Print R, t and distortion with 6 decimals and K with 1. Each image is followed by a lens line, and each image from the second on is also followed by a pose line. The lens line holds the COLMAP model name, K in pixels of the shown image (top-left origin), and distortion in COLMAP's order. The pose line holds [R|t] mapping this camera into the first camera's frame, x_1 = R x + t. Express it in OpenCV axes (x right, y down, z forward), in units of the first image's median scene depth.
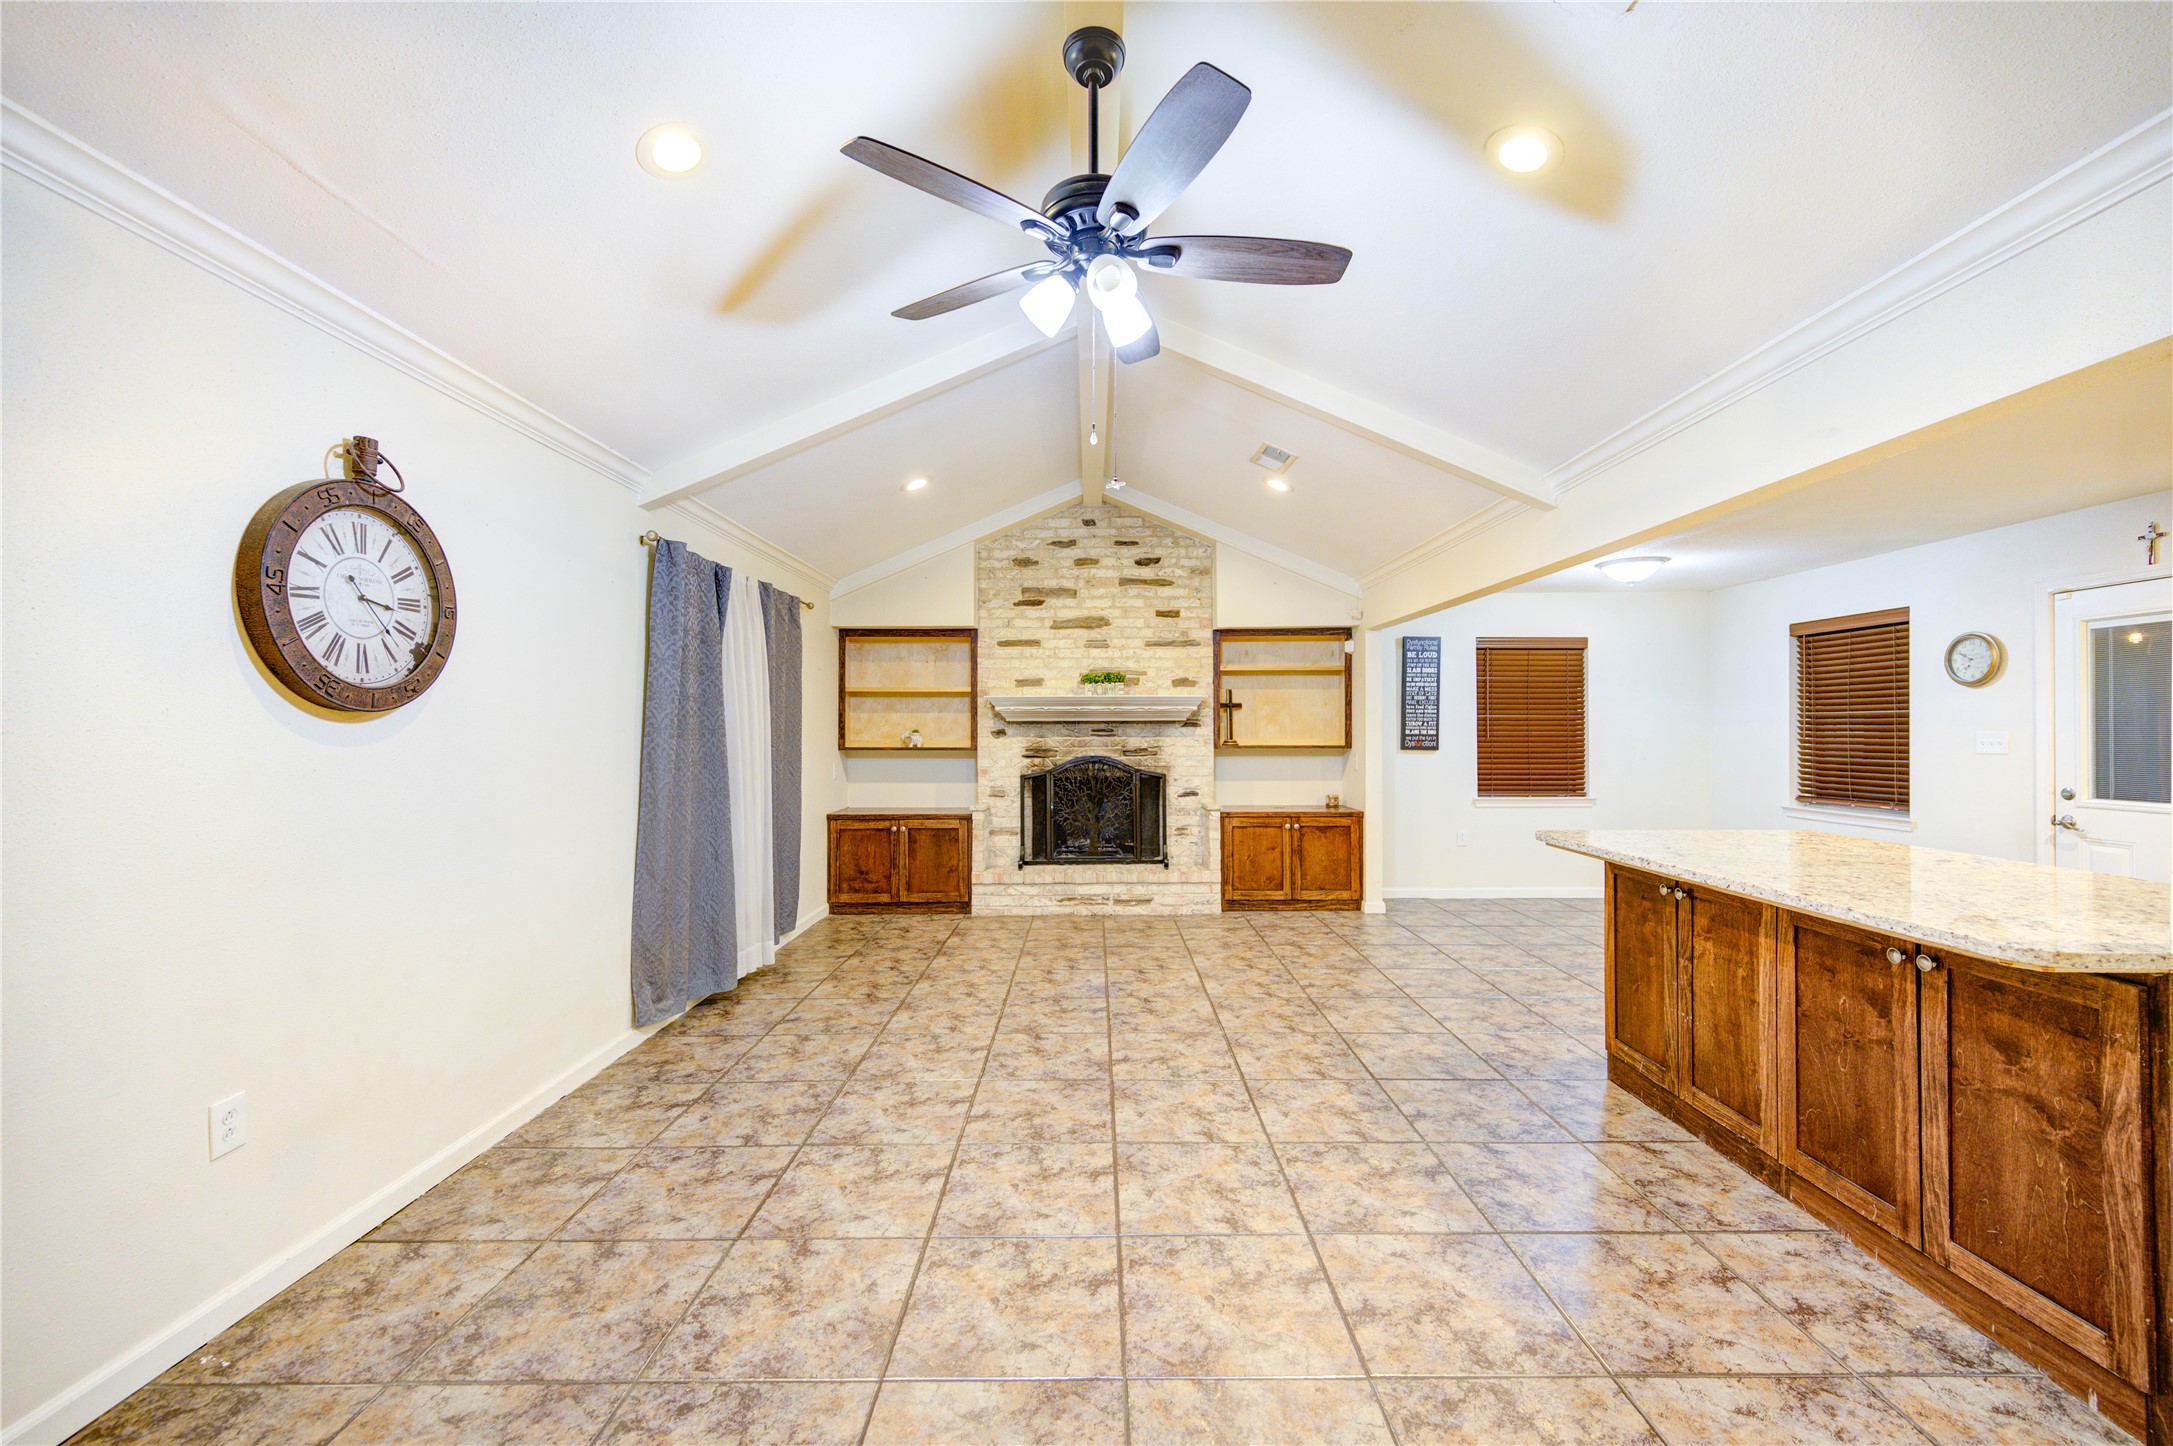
lens RADIAL K [[817.7, 0, 1092.4], [0, 817.7, 727.9], [0, 0, 1]] dist [0.003353, 0.000363]
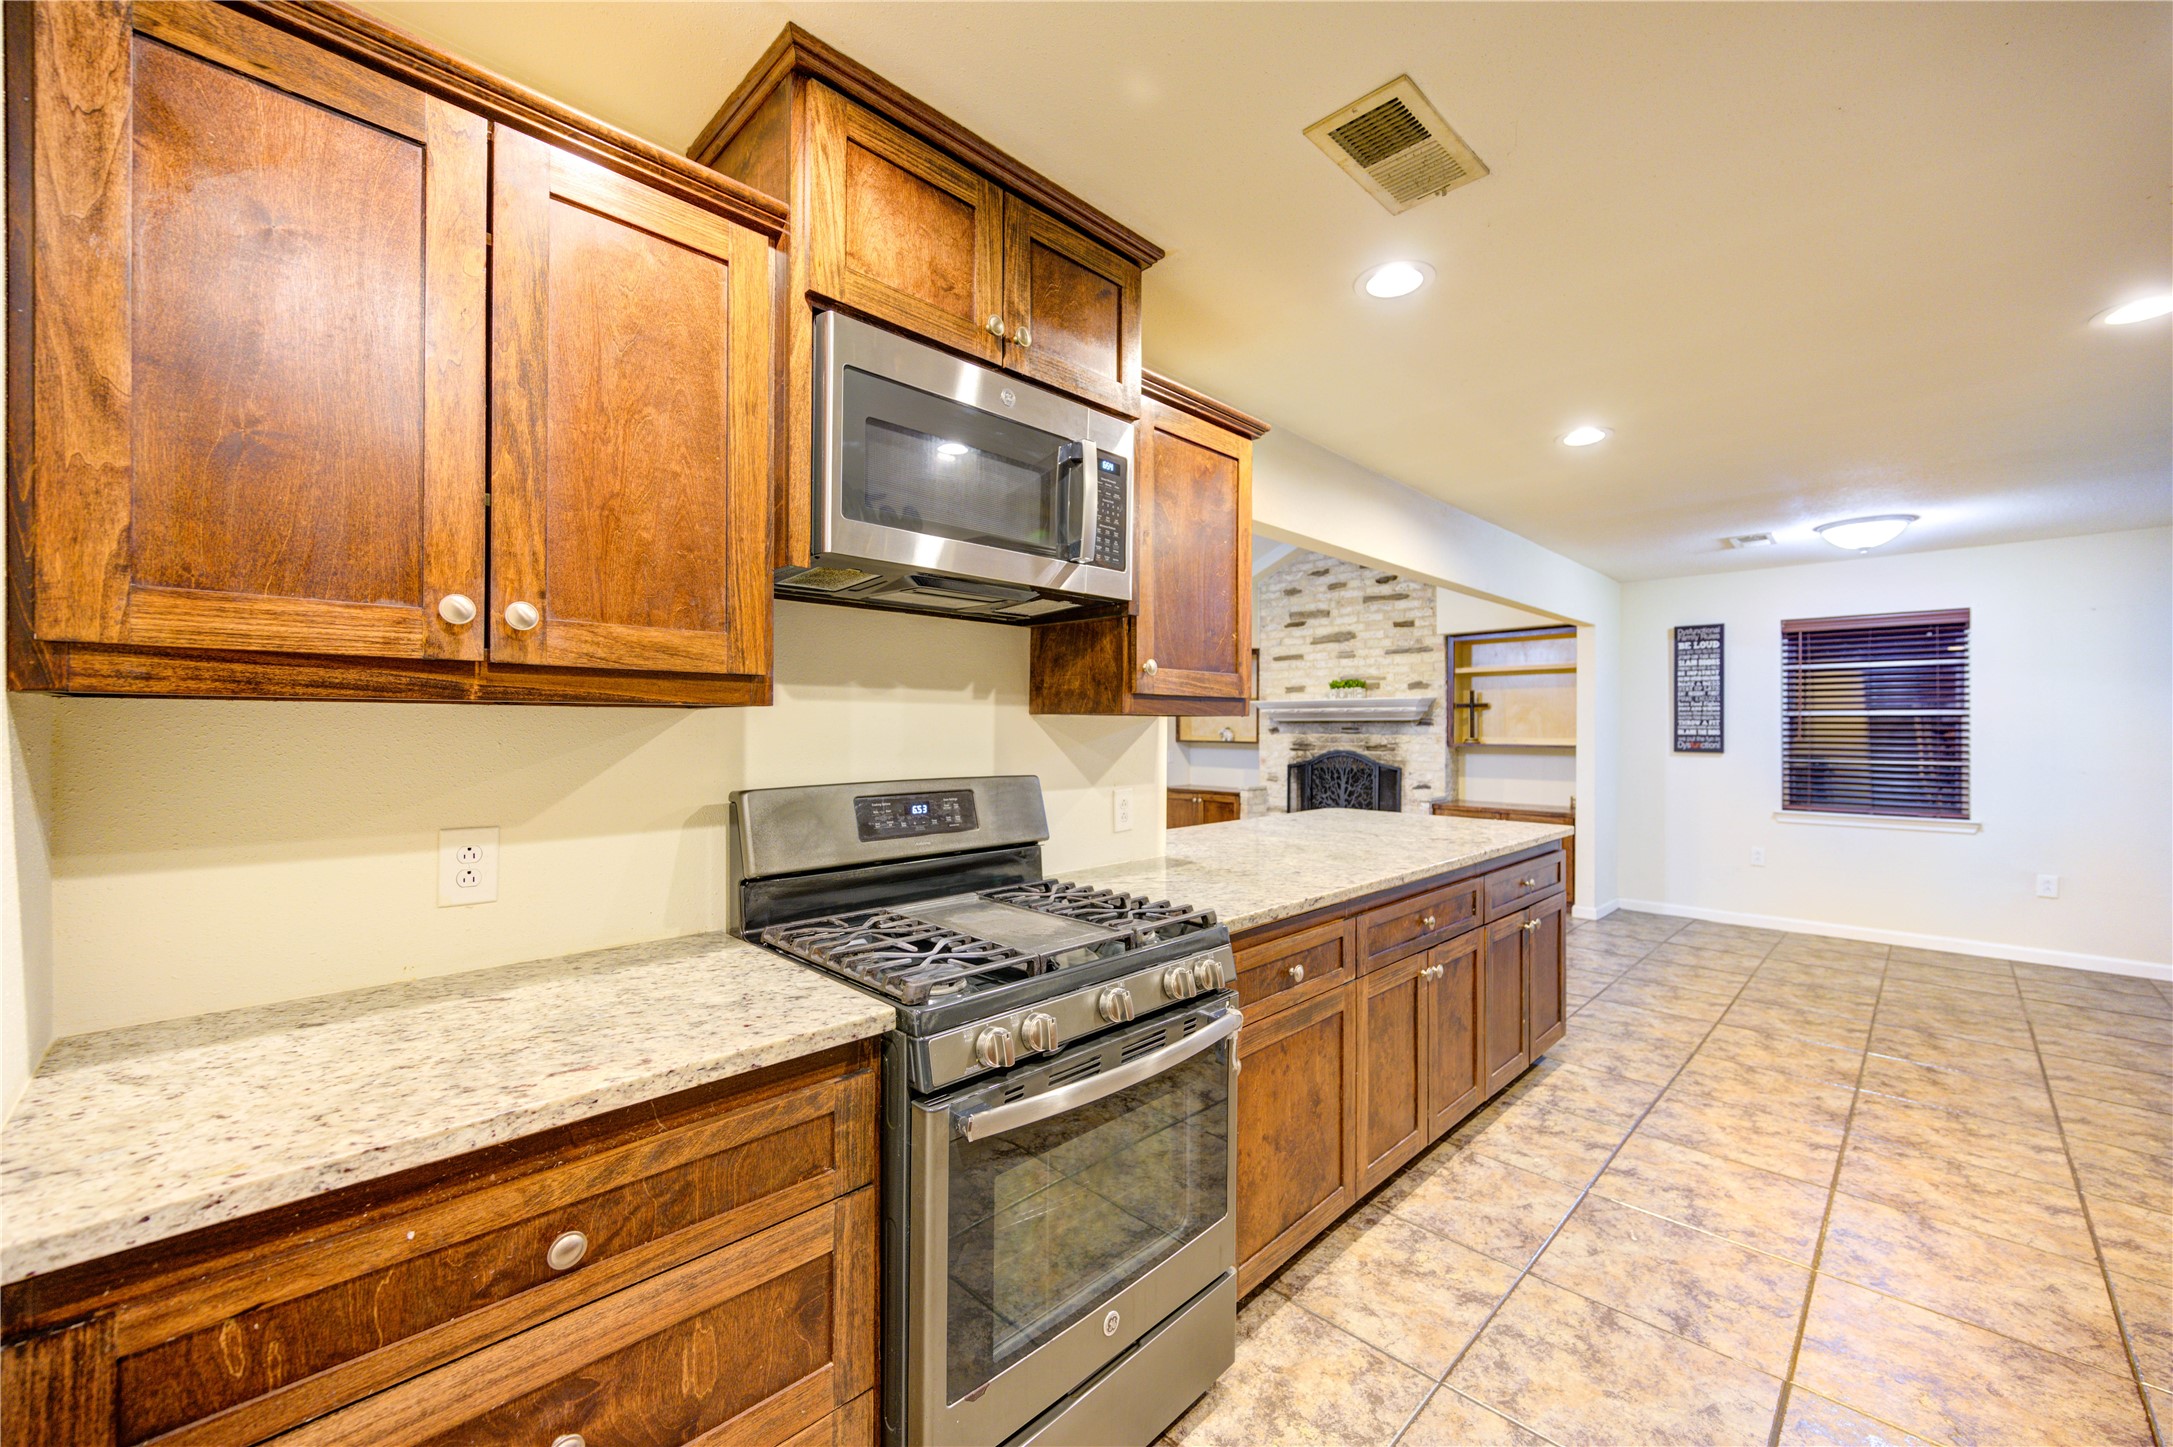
lens RADIAL K [[855.9, 0, 1090.1], [0, 855.9, 723.6], [0, 0, 1]] dist [-0.001097, -0.000072]
pose [[0.702163, 0.001829, -0.712014, 0.622884], [0.004173, 0.999969, 0.006684, -0.013790], [0.712004, -0.007664, 0.702134, -0.124196]]
